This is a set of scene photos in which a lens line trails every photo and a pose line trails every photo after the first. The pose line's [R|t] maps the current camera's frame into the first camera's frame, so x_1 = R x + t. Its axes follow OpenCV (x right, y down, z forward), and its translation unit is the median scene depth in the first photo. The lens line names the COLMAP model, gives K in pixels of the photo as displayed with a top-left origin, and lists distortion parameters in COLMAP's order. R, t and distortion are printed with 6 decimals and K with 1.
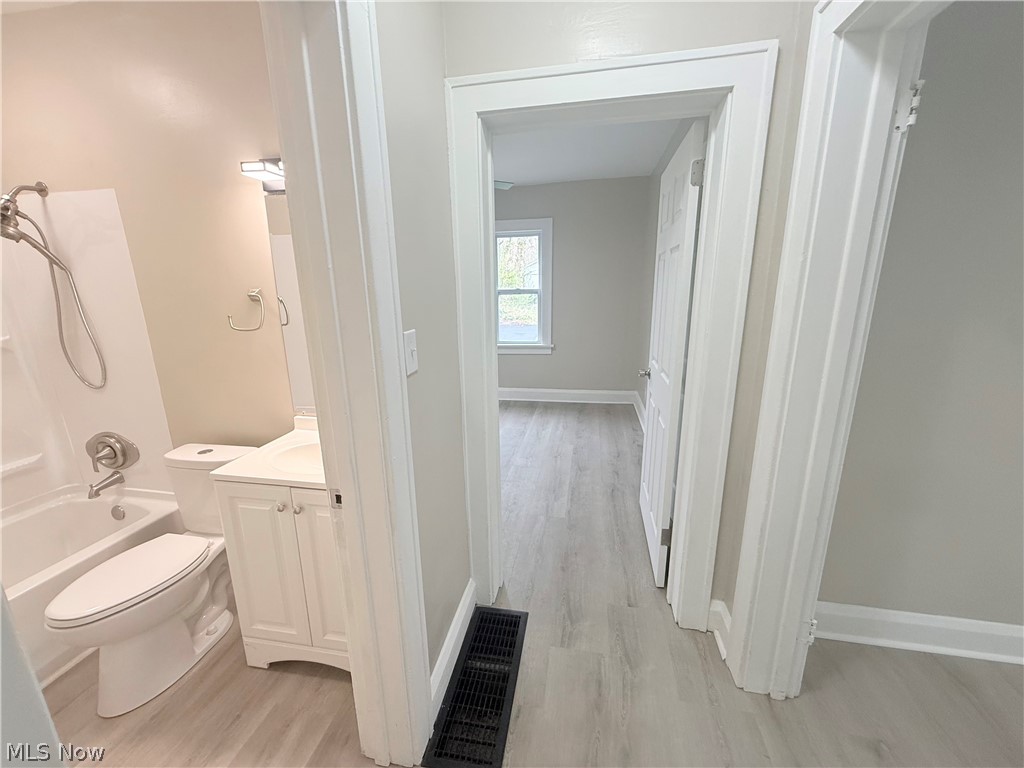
lens RADIAL K [[407.8, 0, 510.8], [0, 407.8, 386.4], [0, 0, 1]] dist [0.001055, 0.000278]
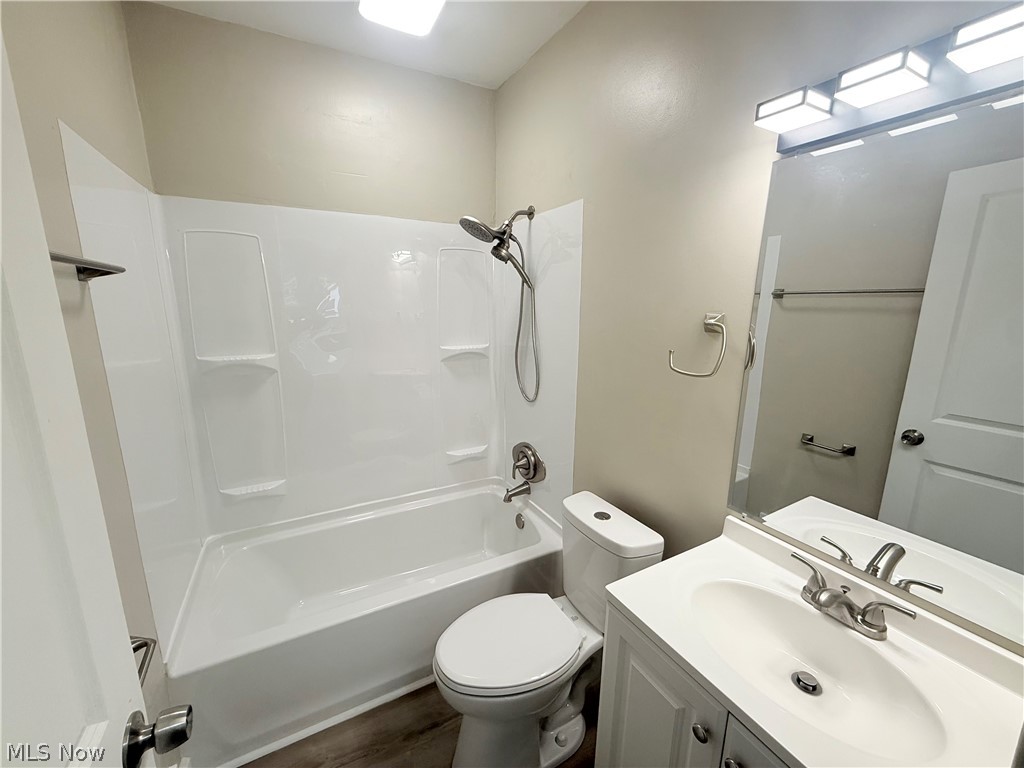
lens RADIAL K [[407.8, 0, 510.8], [0, 407.8, 386.4], [0, 0, 1]] dist [0.001055, 0.000278]
pose [[0.631623, 0.172403, -0.755864, -0.273397], [-0.198292, 0.978456, 0.057475, -0.082802], [0.749489, 0.113579, 0.652201, 0.289905]]
